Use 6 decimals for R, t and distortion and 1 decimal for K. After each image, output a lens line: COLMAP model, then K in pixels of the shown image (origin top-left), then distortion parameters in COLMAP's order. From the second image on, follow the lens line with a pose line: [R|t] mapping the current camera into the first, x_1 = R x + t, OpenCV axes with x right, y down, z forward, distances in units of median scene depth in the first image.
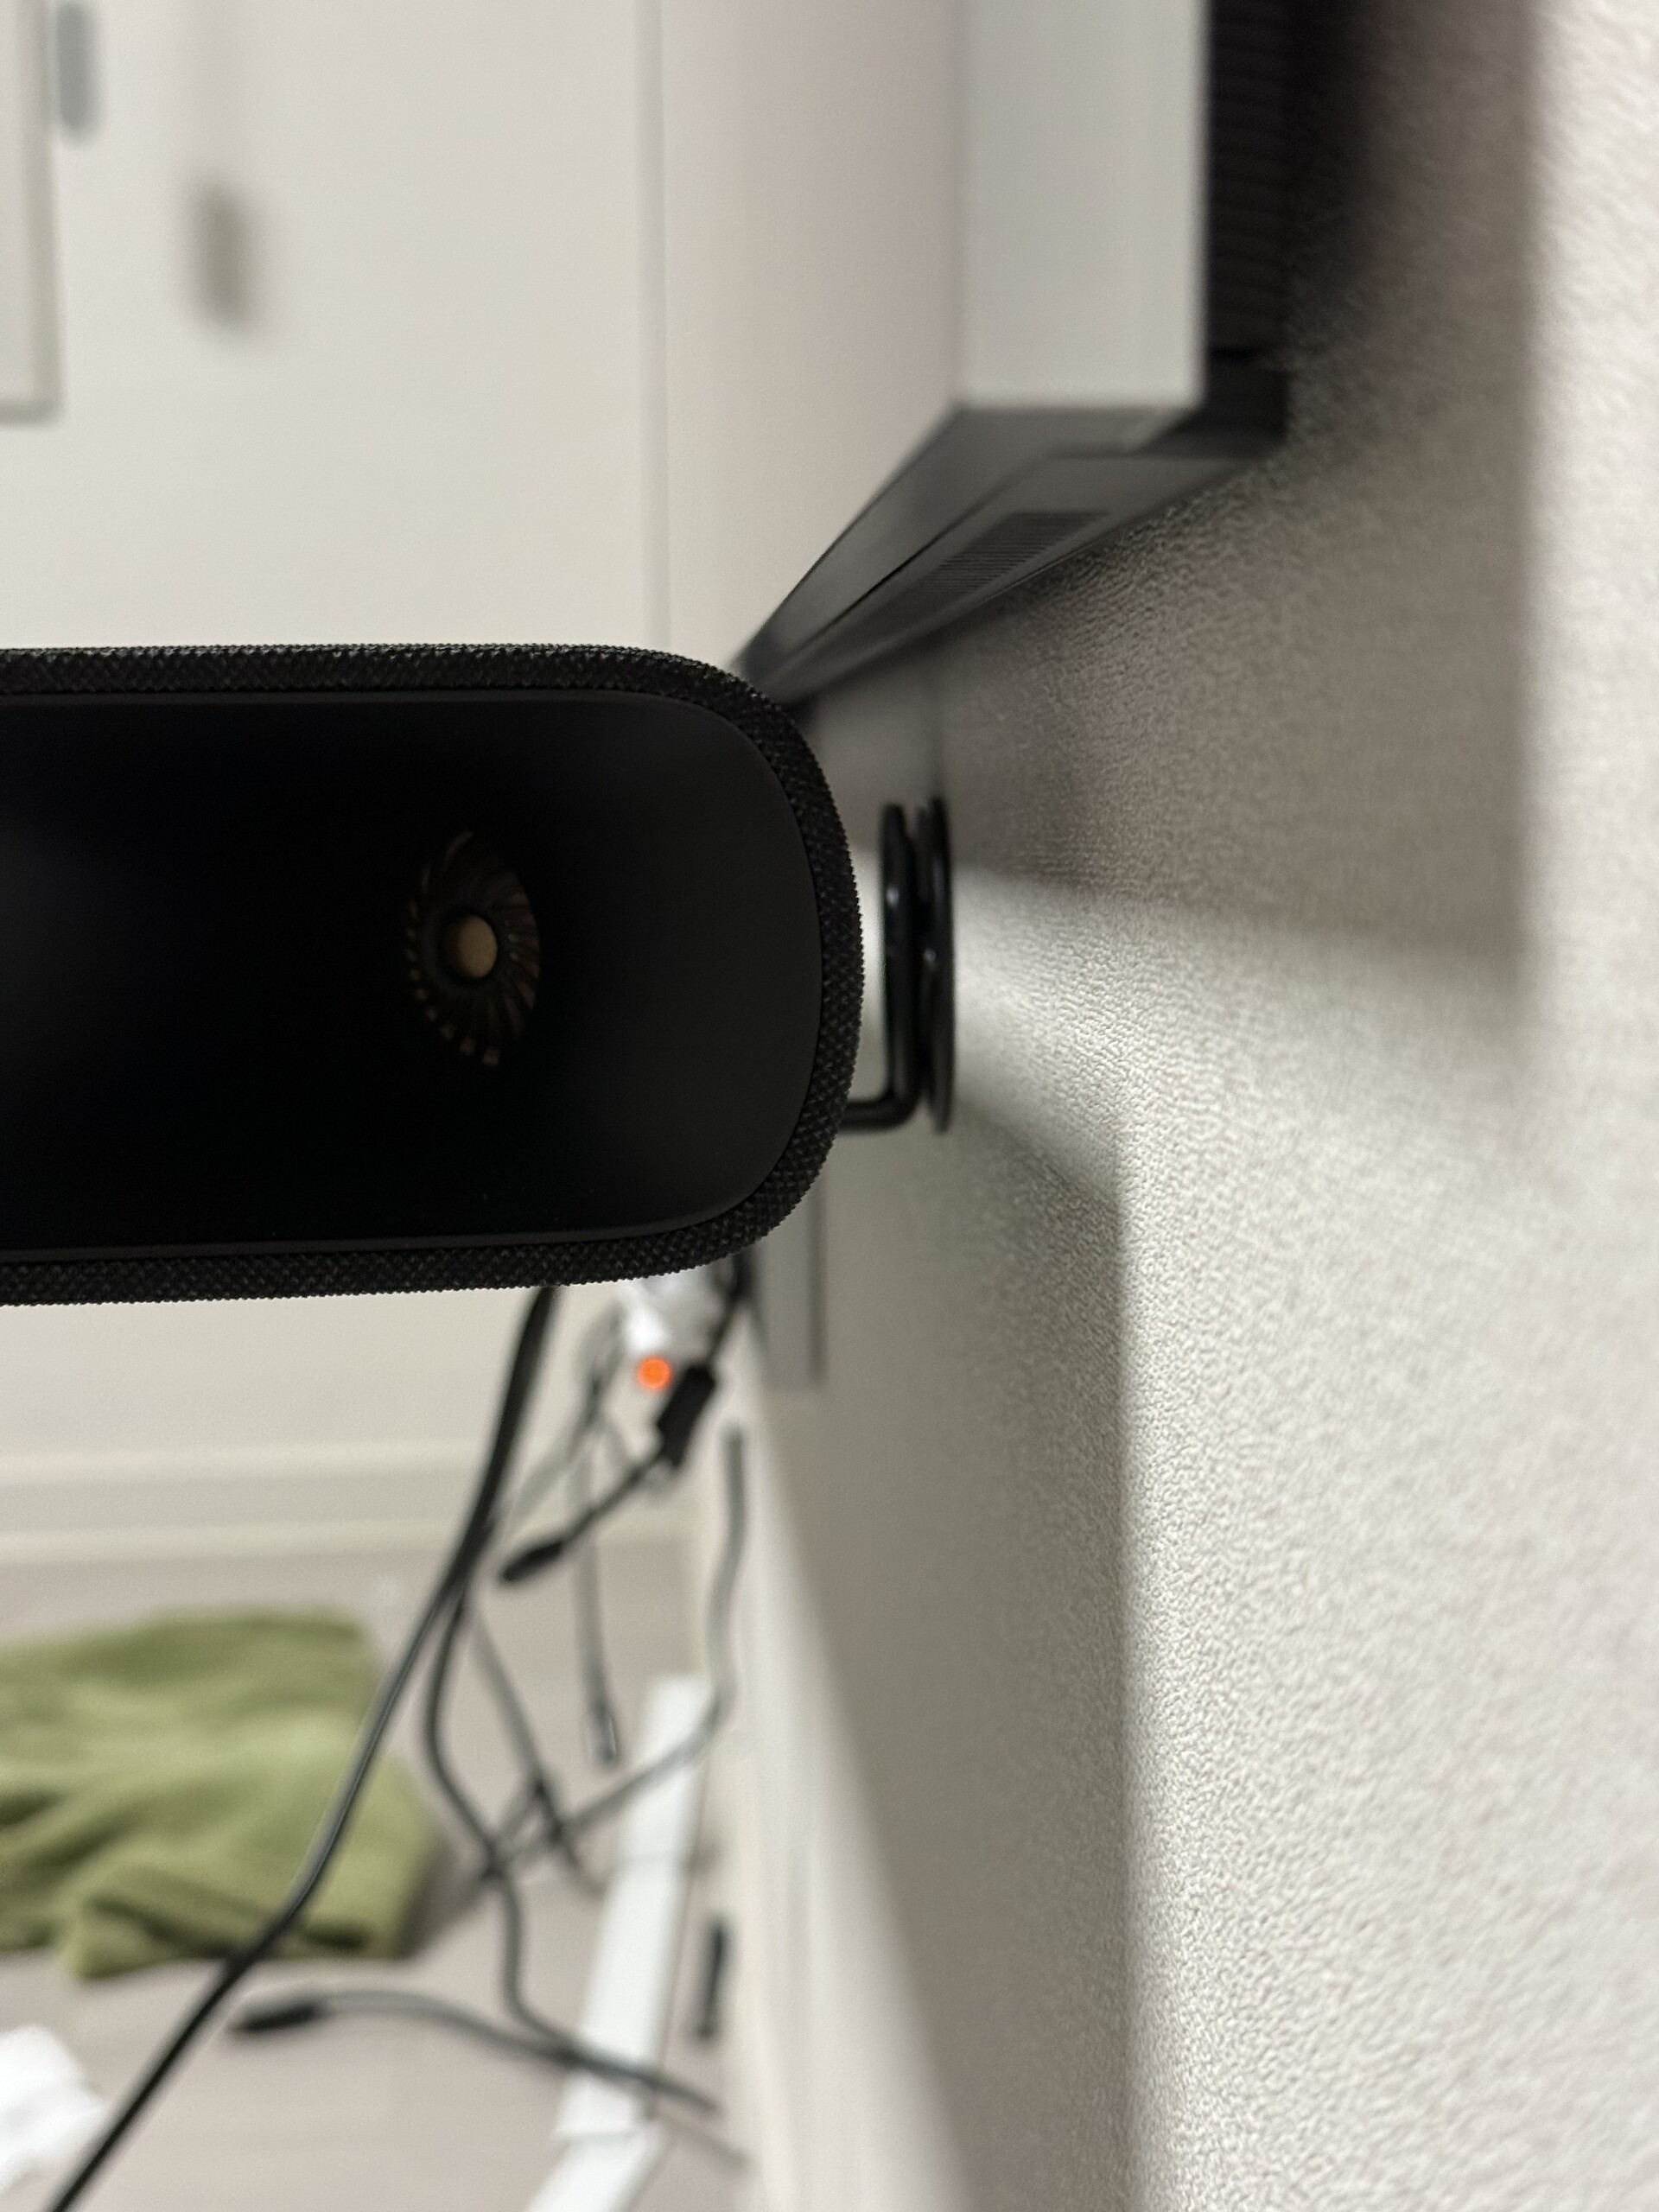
lens RADIAL K [[3070.5, 0, 823.2], [0, 3070.5, 1107.9], [0, 0, 1]] dist [0.105777, 0.000000]
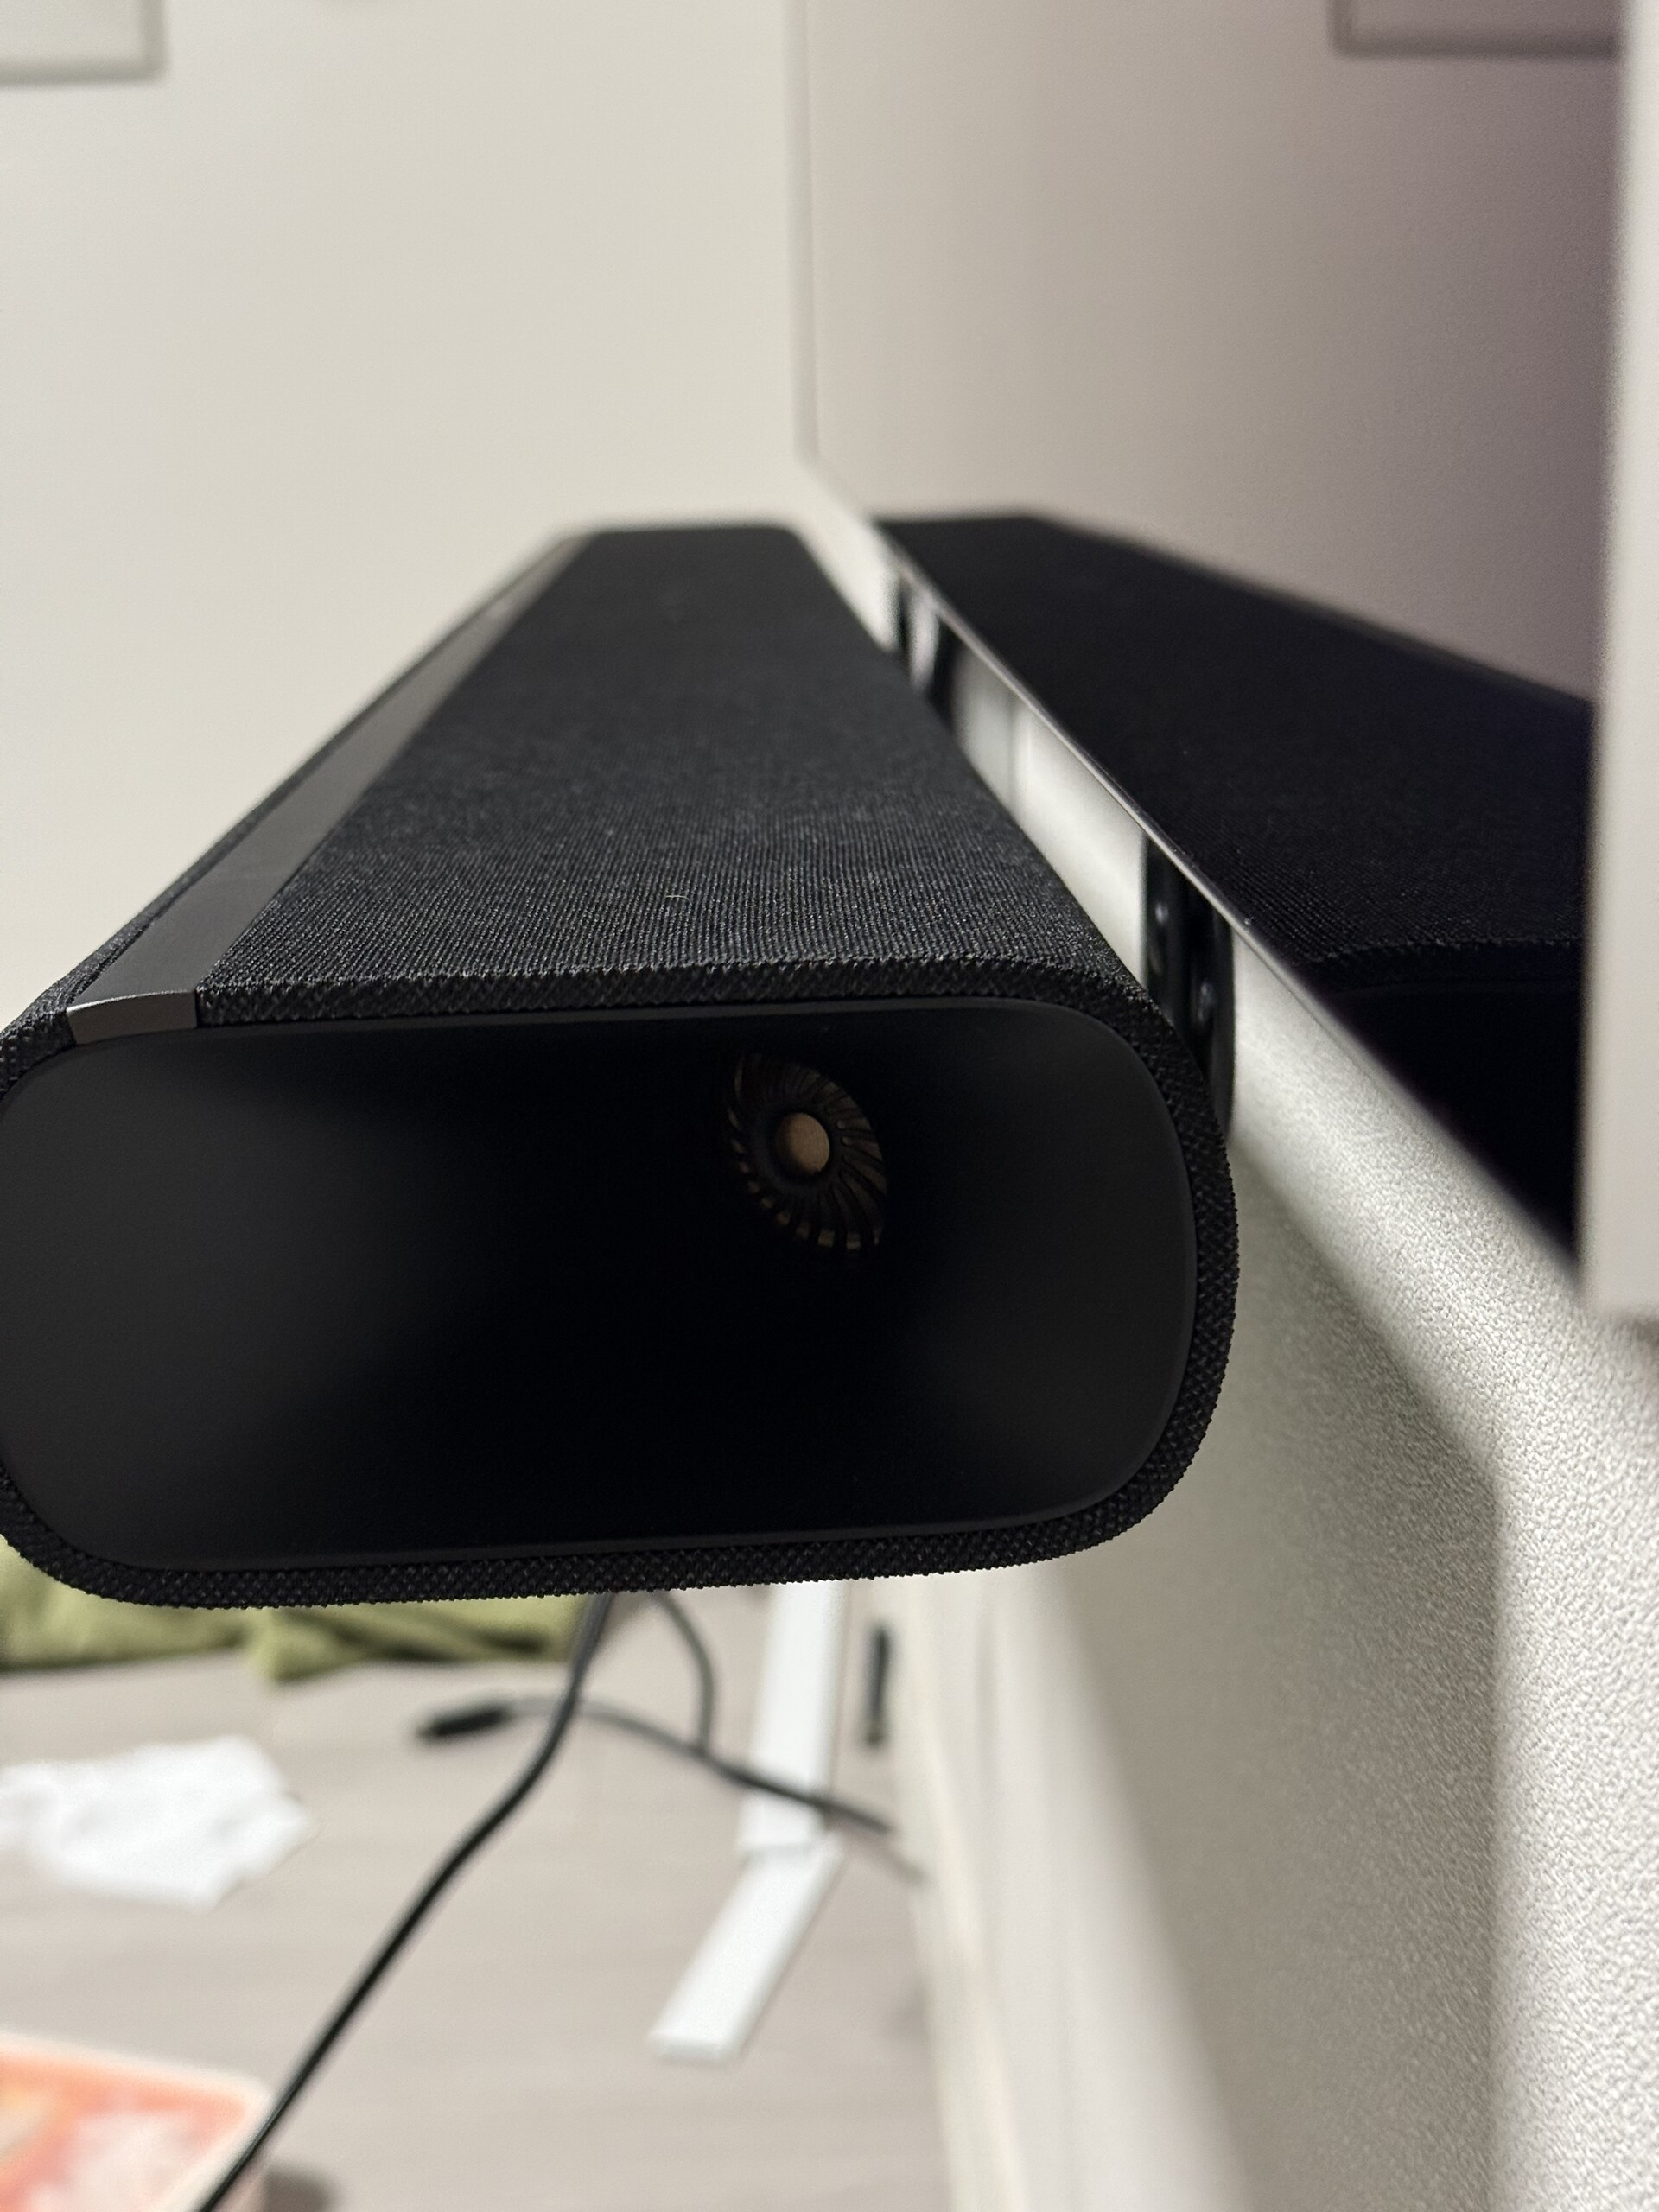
lens RADIAL K [[3070.5, 0, 835.6], [0, 3070.5, 1103.4], [0, 0, 1]] dist [0.105777, 0.000000]
pose [[0.999515, -0.007965, -0.030089, -0.086788], [0.011843, 0.991314, 0.130979, -0.228633], [0.028784, -0.131271, 0.990928, 0.020714]]
